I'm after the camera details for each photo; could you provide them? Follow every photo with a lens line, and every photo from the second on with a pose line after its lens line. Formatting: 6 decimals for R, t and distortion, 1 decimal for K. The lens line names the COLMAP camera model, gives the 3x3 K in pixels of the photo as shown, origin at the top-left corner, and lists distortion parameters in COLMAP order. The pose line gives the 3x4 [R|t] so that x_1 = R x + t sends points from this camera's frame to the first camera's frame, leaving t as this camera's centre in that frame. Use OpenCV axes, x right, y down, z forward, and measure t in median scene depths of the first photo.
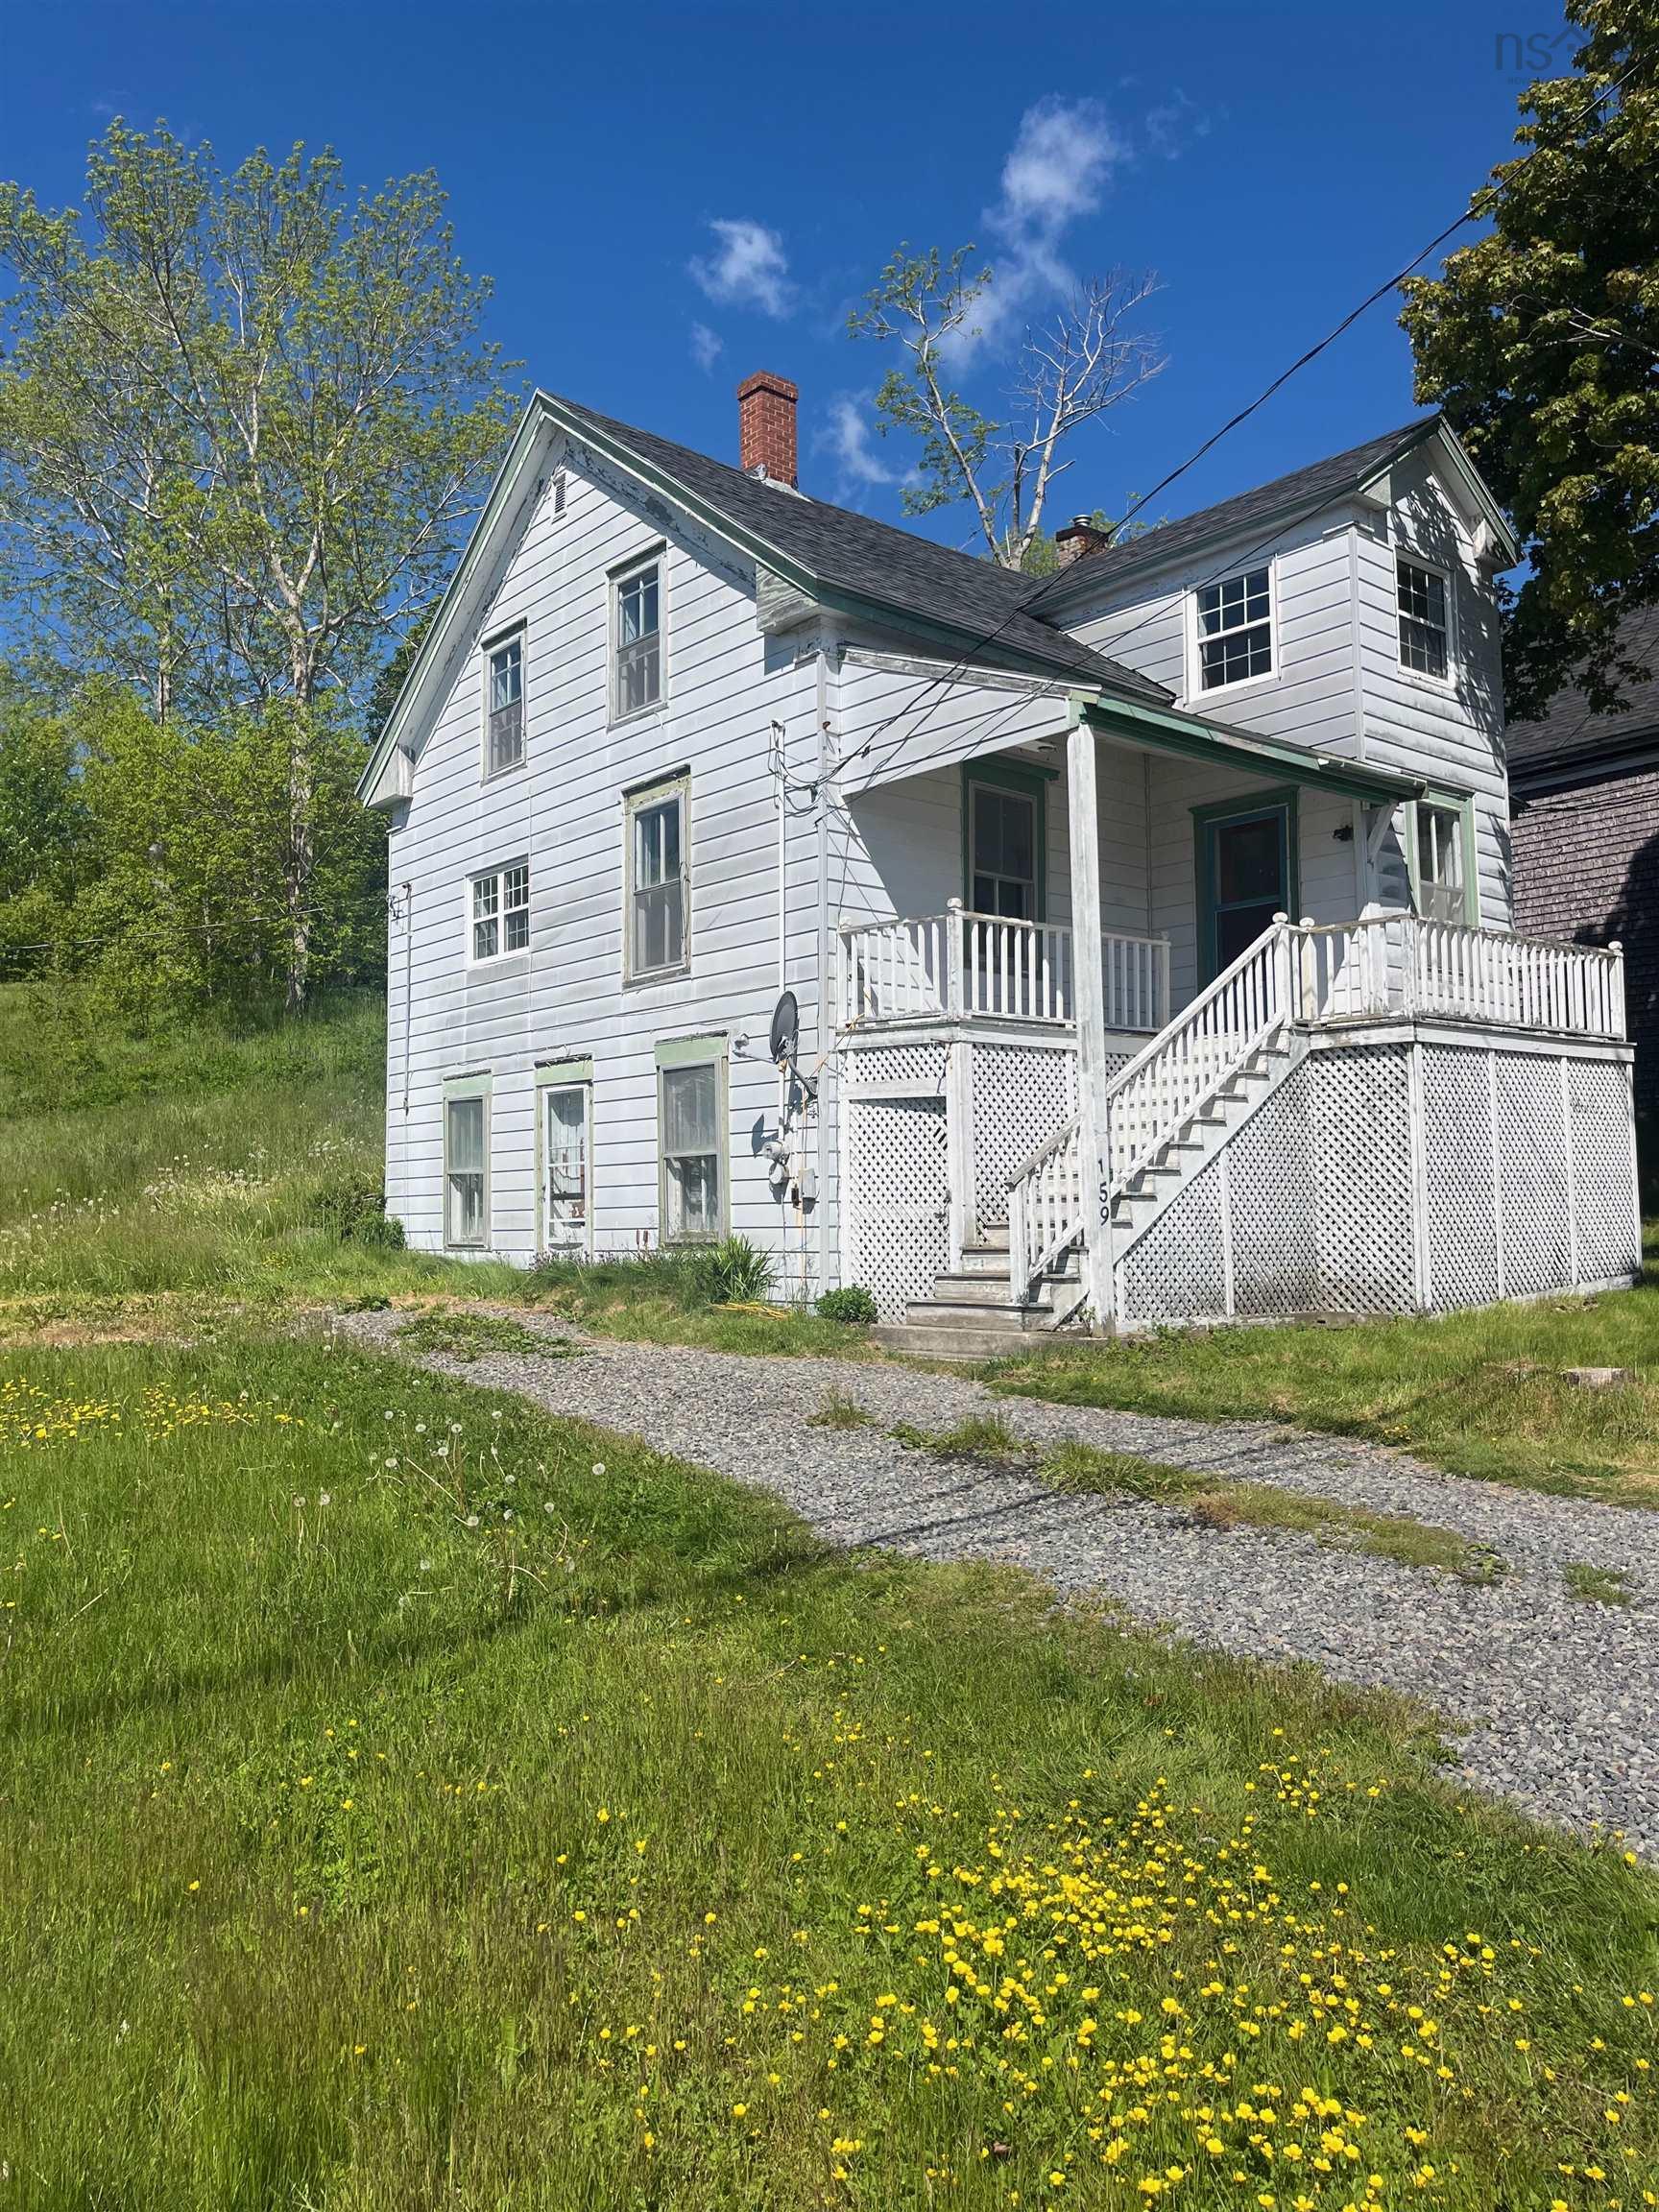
lens RADIAL K [[1648.4, 0, 823.5], [0, 1648.4, 1049.0], [0, 0, 1]] dist [0.071655, -0.099533]
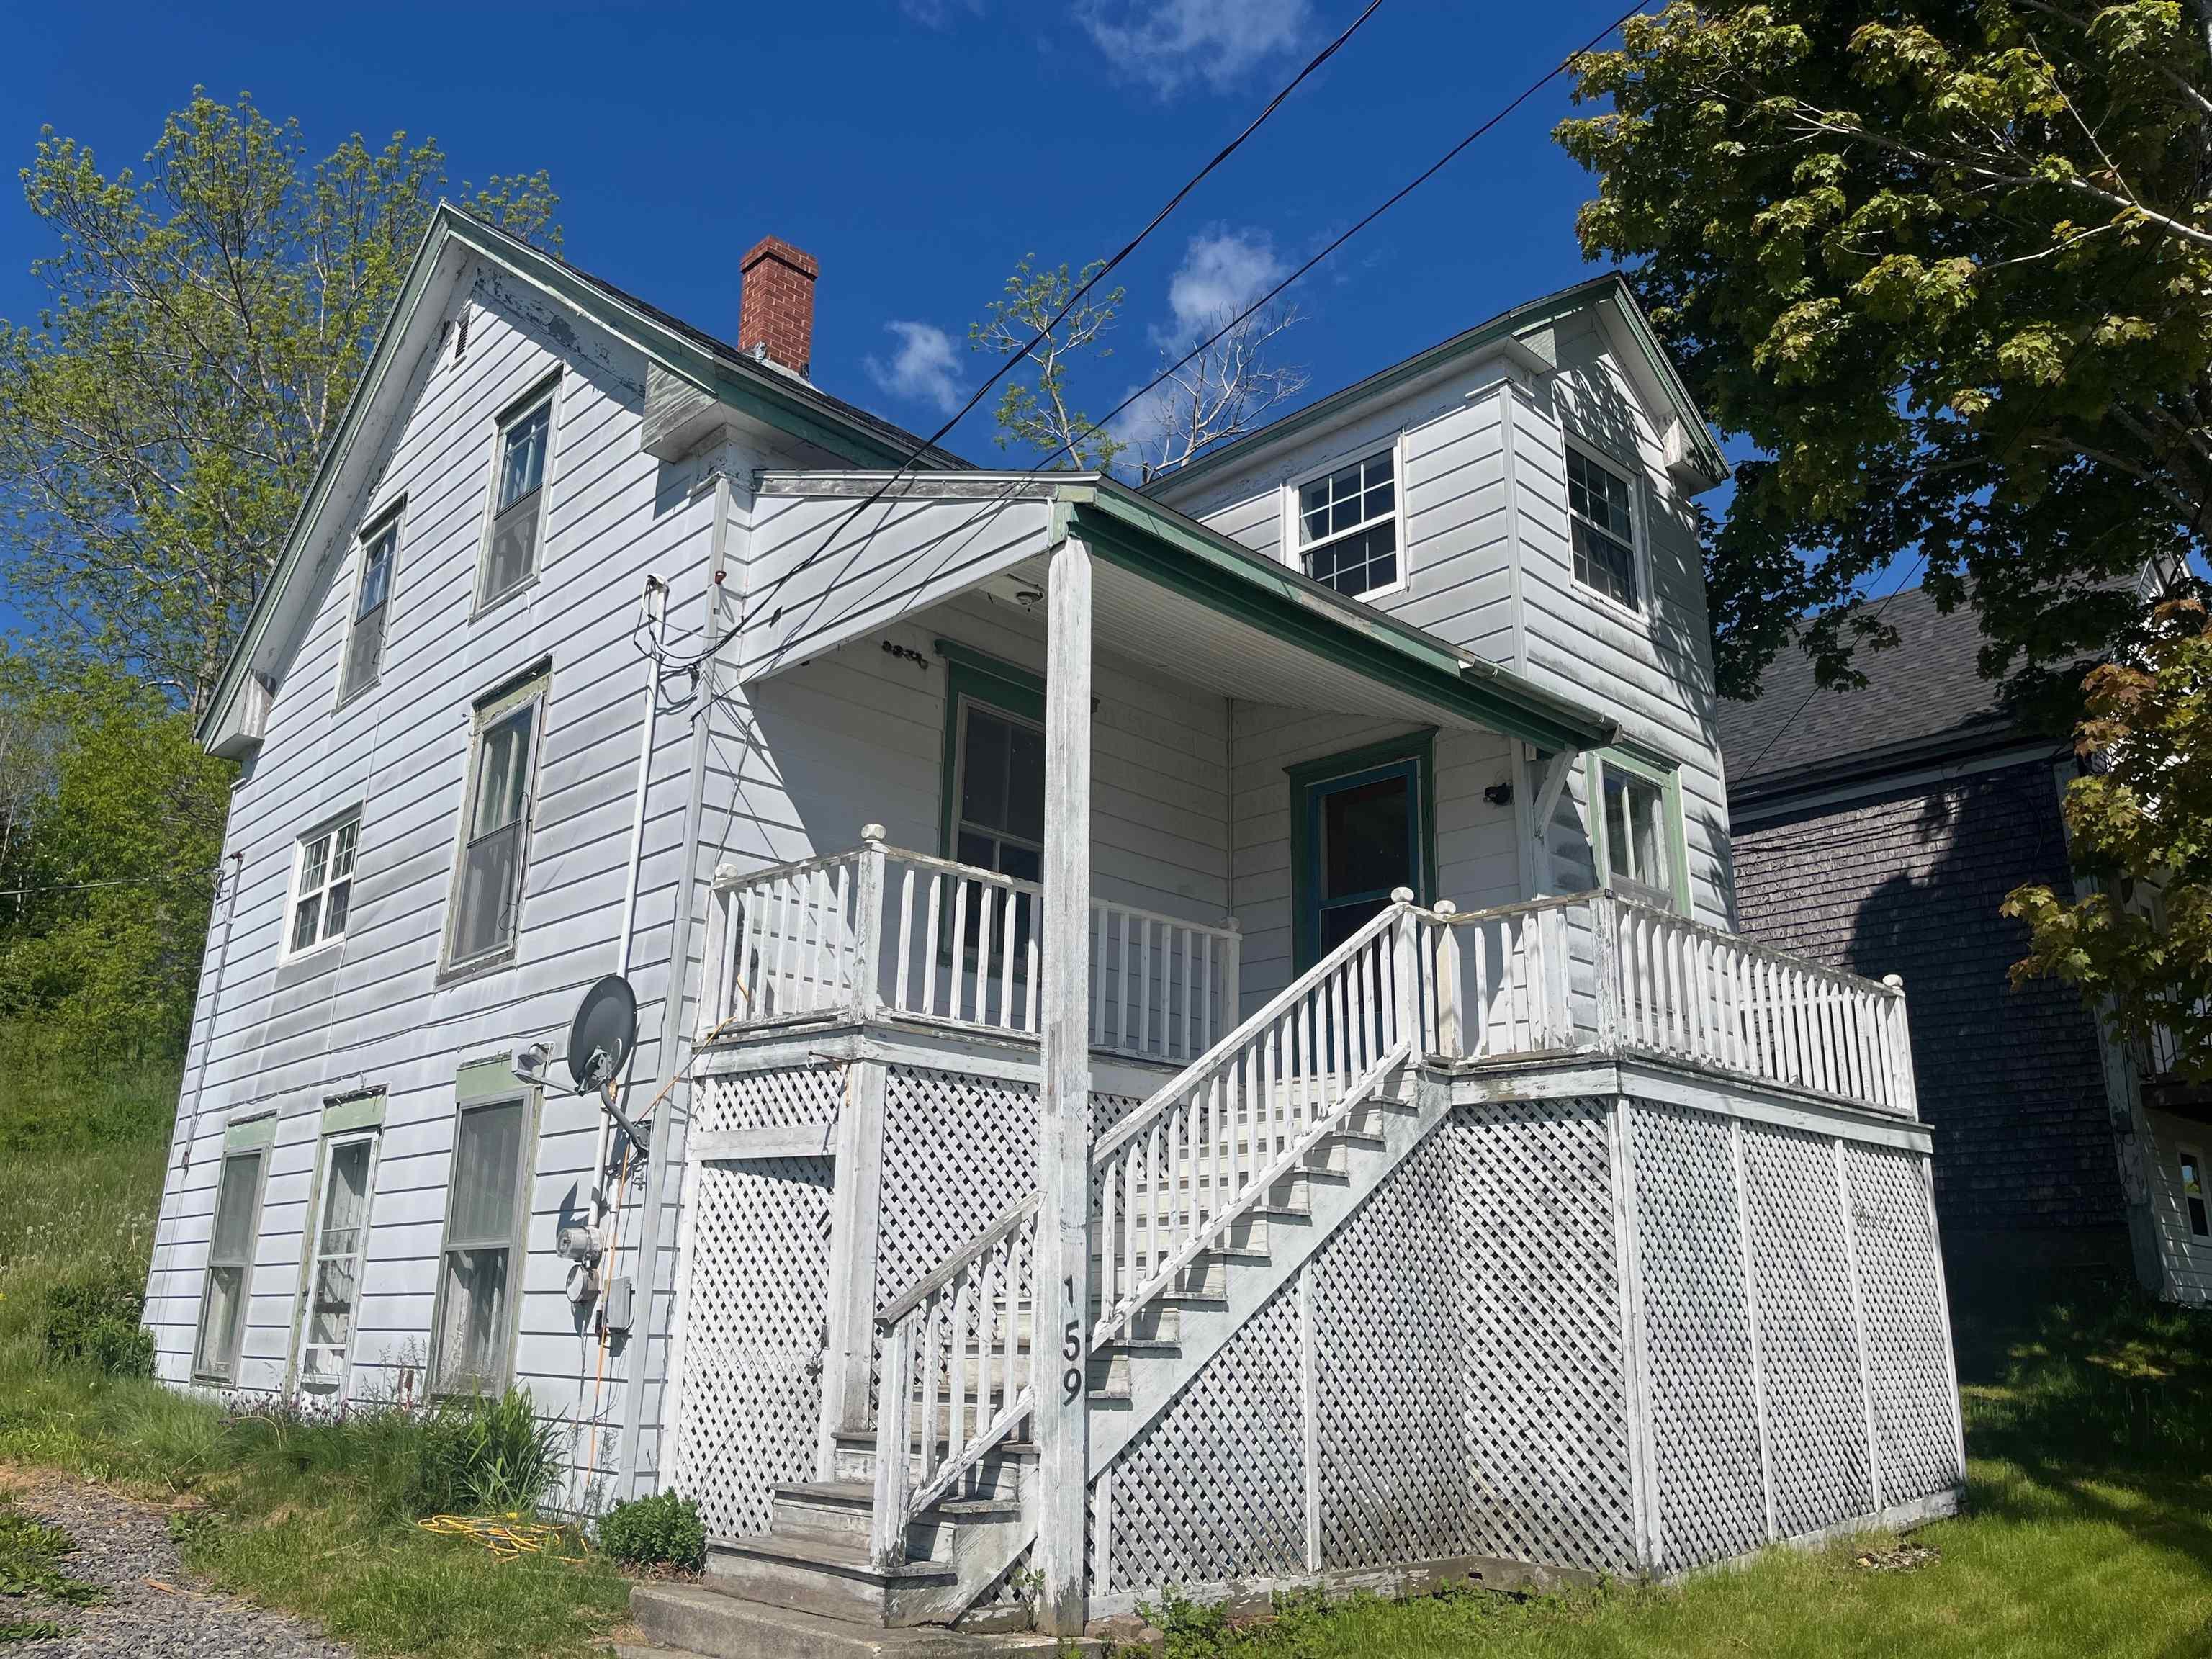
lens RADIAL K [[1648.4, 0, 1060.6], [0, 1648.4, 825.0], [0, 0, 1]] dist [0.071655, -0.099533]
pose [[0.998373, 0.043904, 0.036393, 0.113134], [-0.036202, 0.981045, -0.190367, 0.020077], [-0.044061, 0.188739, 0.981038, 0.354850]]
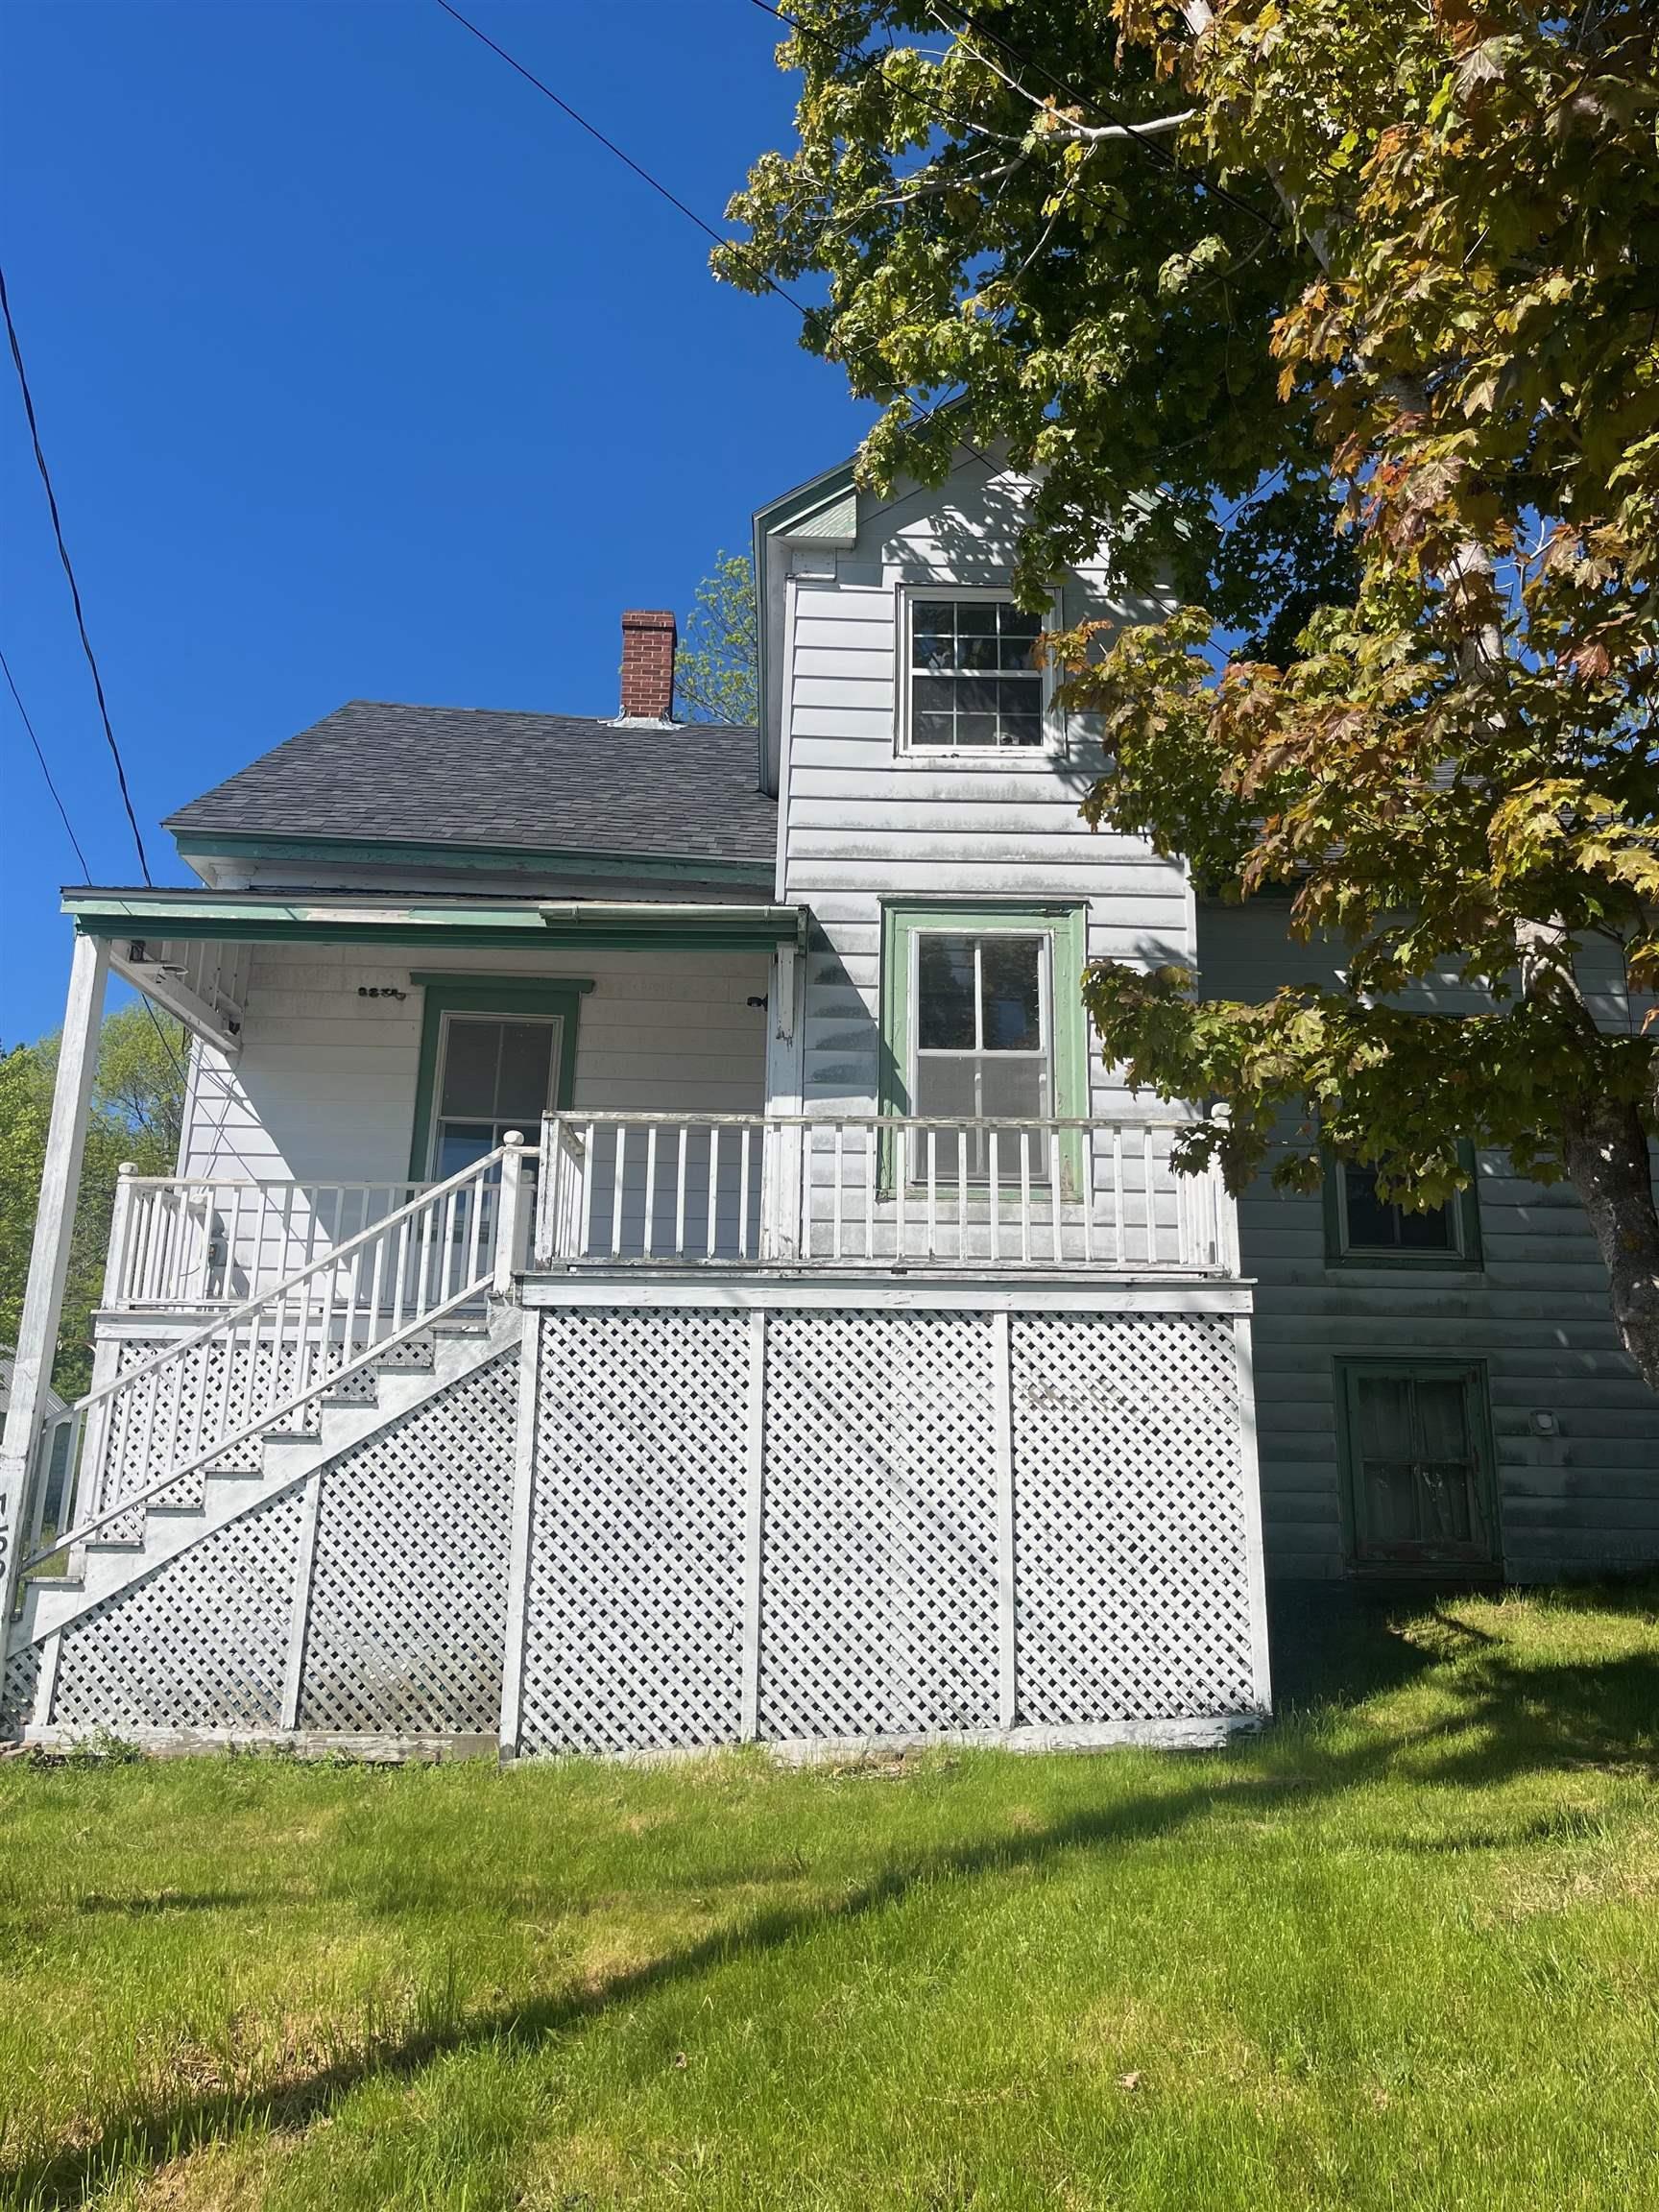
lens RADIAL K [[1666.9, 0, 829.3], [0, 1666.9, 1077.9], [0, 0, 1]] dist [0.038538, 0.000662]
pose [[0.783092, -0.141178, -0.605670, 0.780313], [0.038549, 0.983039, -0.179300, 0.026781], [0.620710, 0.117061, 0.775252, 0.507007]]
